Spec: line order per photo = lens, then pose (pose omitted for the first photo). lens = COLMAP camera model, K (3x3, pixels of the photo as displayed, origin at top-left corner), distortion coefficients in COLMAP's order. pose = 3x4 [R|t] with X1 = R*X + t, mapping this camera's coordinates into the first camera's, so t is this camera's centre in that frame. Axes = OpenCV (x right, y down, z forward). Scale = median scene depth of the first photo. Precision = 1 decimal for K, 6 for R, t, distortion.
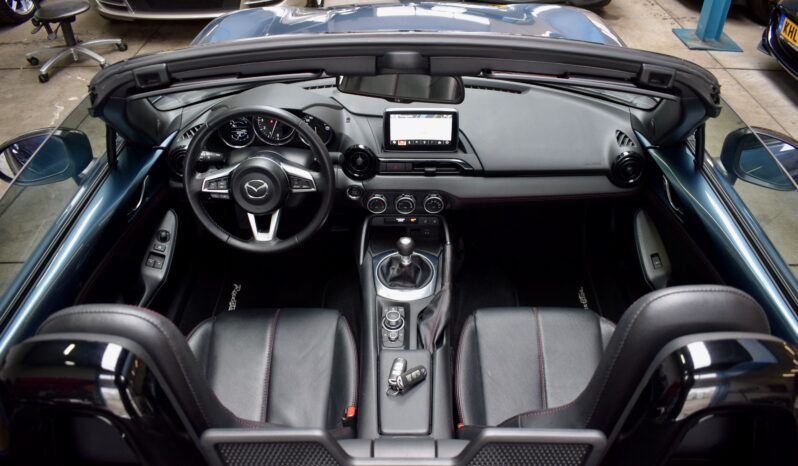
lens RADIAL K [[611.5, 0, 409.4], [0, 611.5, 228.6], [0, 0, 1]] dist [-0.094264, 0.007256]
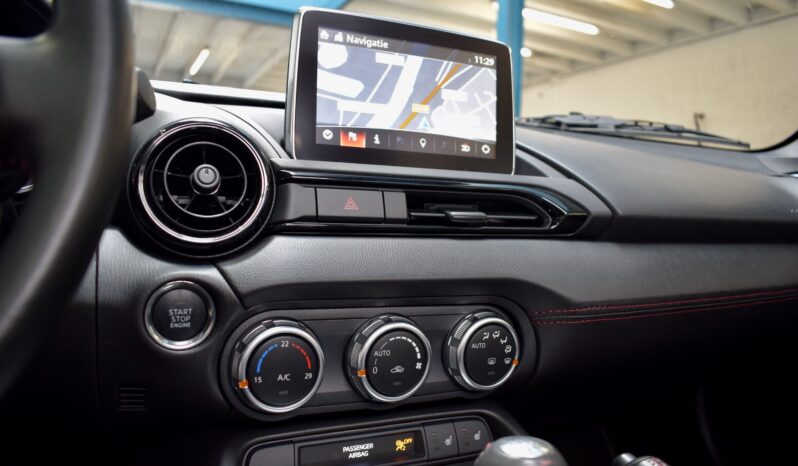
lens RADIAL K [[611.5, 0, 401.6], [0, 611.5, 236.2], [0, 0, 1]] dist [-0.094264, 0.007256]
pose [[0.898723, 0.014389, 0.438280, -0.116442], [0.242470, 0.816471, -0.524007, 0.051942], [-0.365383, 0.577207, 0.730293, 0.810132]]
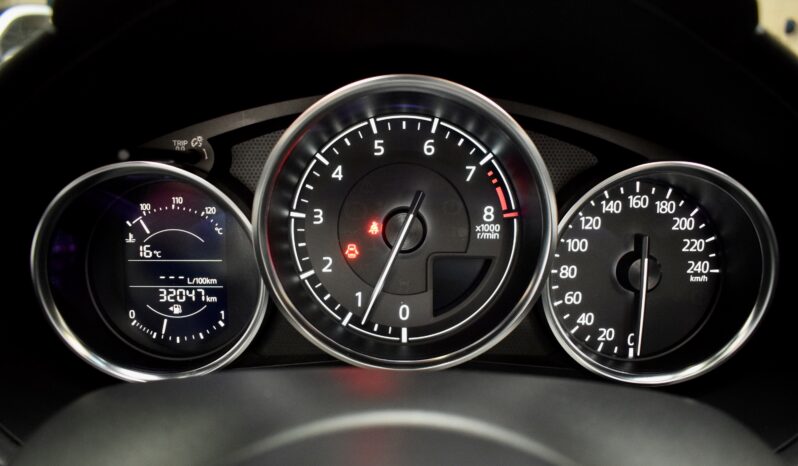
lens RADIAL K [[611.5, 0, 419.7], [0, 611.5, 249.3], [0, 0, 1]] dist [-0.094264, 0.007256]
pose [[0.999964, 0.003172, 0.007898, -0.224558], [-0.000099, 0.932235, -0.361853, -0.114705], [-0.008510, 0.361839, 0.932202, 0.880982]]
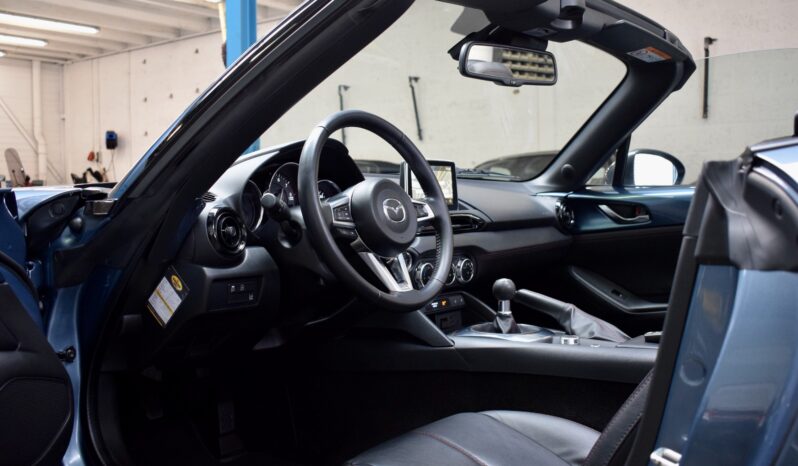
lens RADIAL K [[852.0, 0, 399.5], [0, 852.0, 234.5], [0, 0, 1]] dist [-0.147849, 0.000000]
pose [[0.611605, -0.044322, 0.789921, -0.957905], [0.498829, 0.796572, -0.341529, 0.281020], [-0.614091, 0.602917, 0.509297, 0.447185]]
